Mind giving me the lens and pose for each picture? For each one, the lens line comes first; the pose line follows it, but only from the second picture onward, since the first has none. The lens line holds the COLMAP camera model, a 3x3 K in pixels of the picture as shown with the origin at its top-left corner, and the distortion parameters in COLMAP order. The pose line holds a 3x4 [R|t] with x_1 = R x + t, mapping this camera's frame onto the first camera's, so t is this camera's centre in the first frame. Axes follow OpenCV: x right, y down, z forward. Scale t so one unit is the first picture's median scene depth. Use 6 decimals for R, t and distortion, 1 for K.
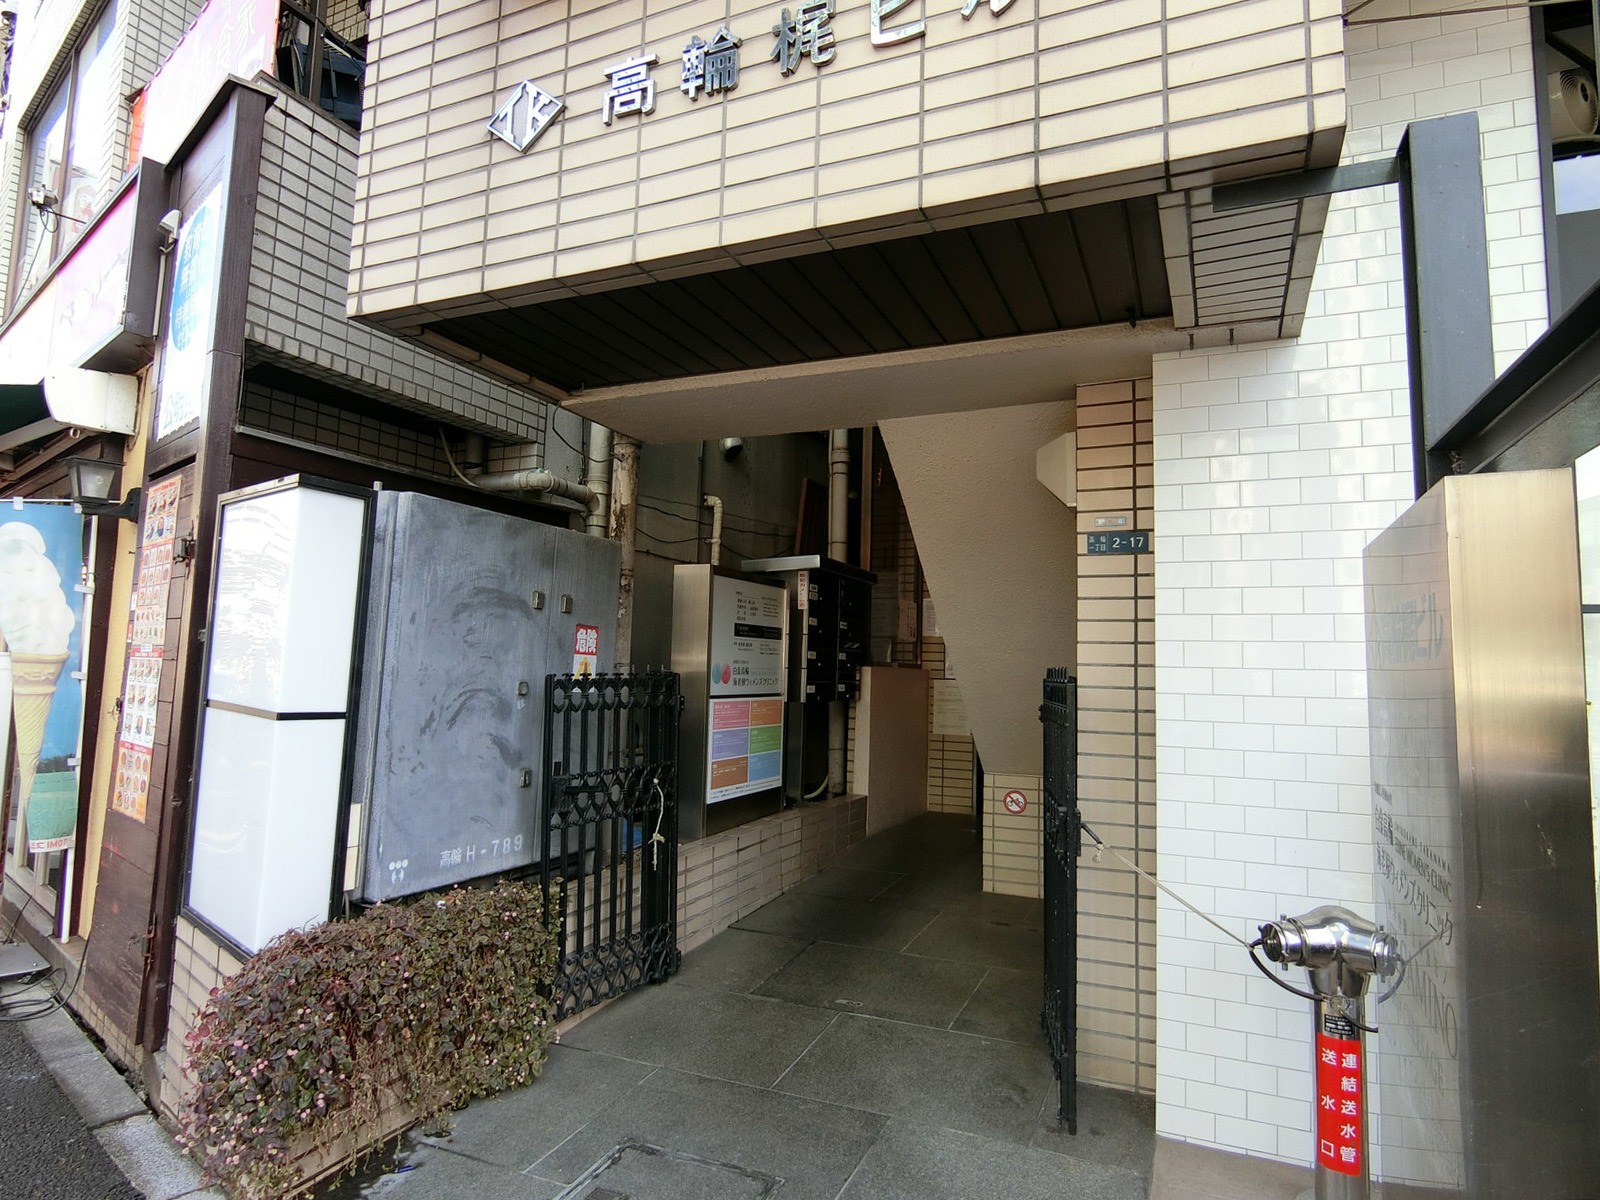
lens RADIAL K [[892.1, 0, 801.5], [0, 892.1, 597.5], [0, 0, 1]] dist [-0.013686, -0.000579]
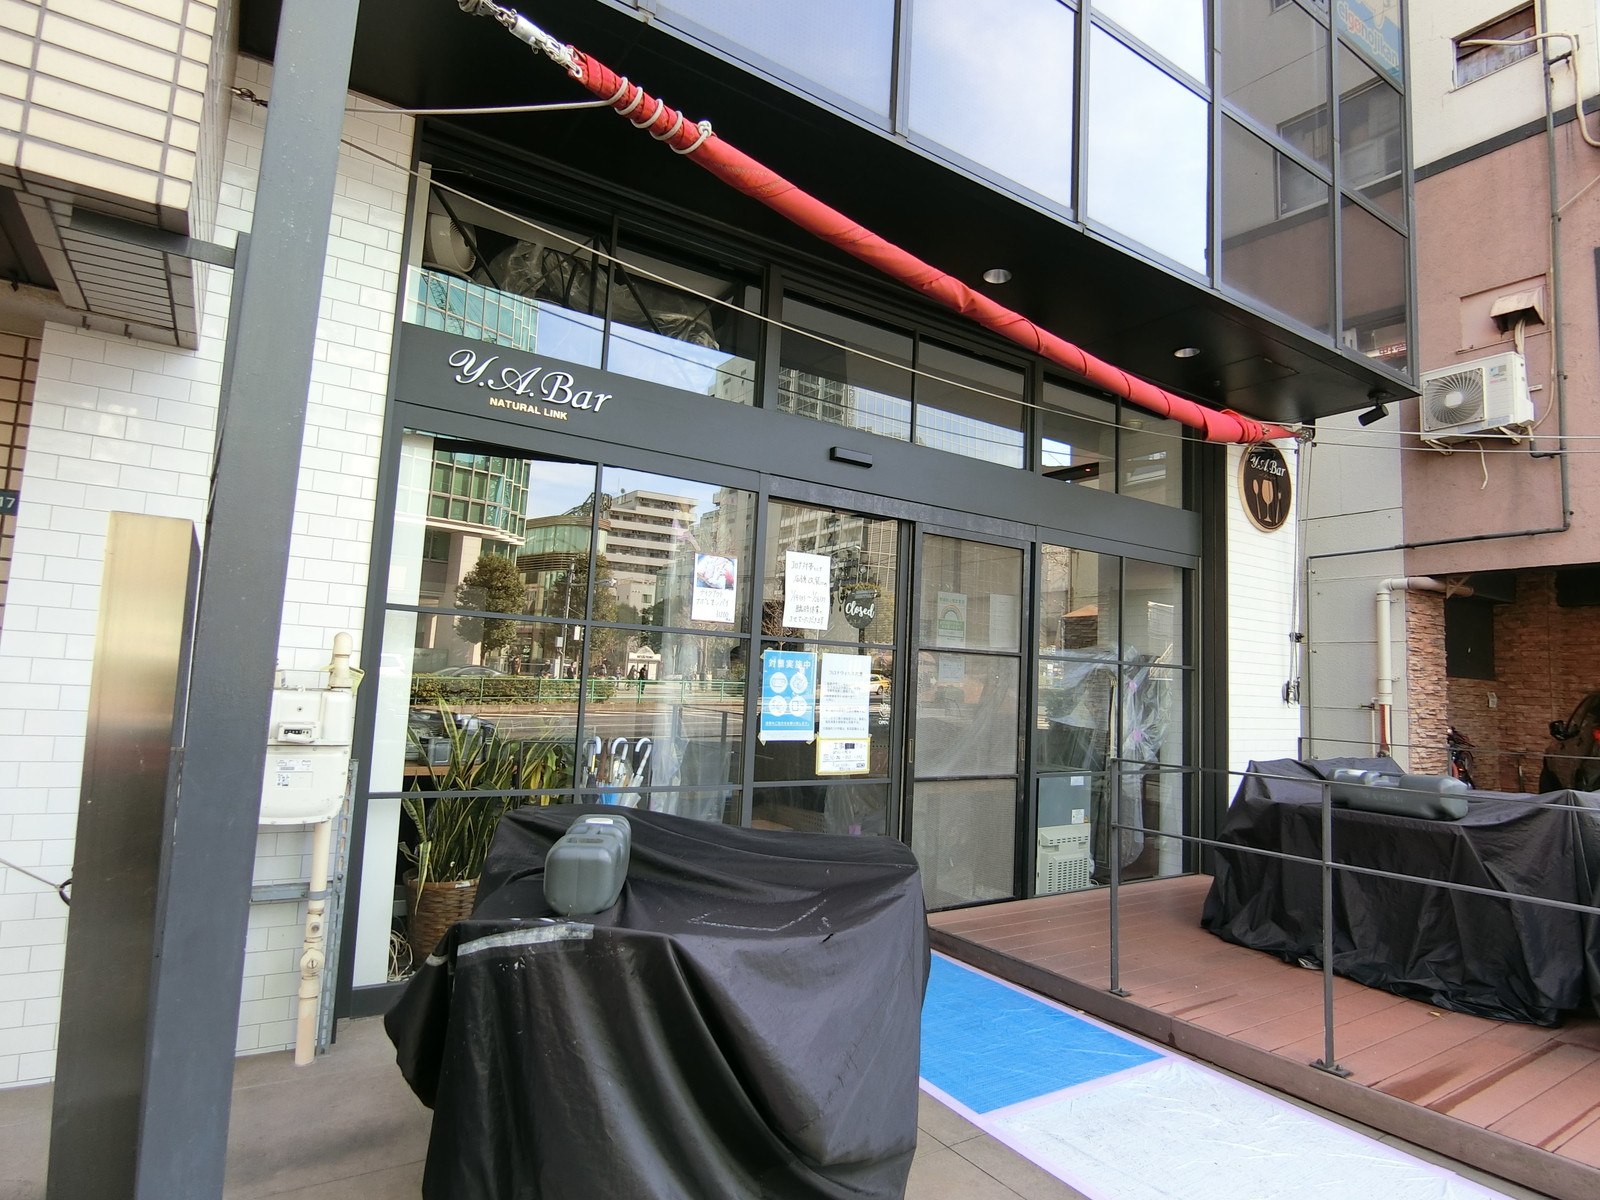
lens RADIAL K [[892.1, 0, 801.2], [0, 892.1, 596.8], [0, 0, 1]] dist [-0.013686, -0.000579]
pose [[0.535882, 0.086127, 0.839889, 0.045394], [-0.110032, 0.993423, -0.031667, -0.026599], [-0.837092, -0.075445, 0.541834, -0.296462]]
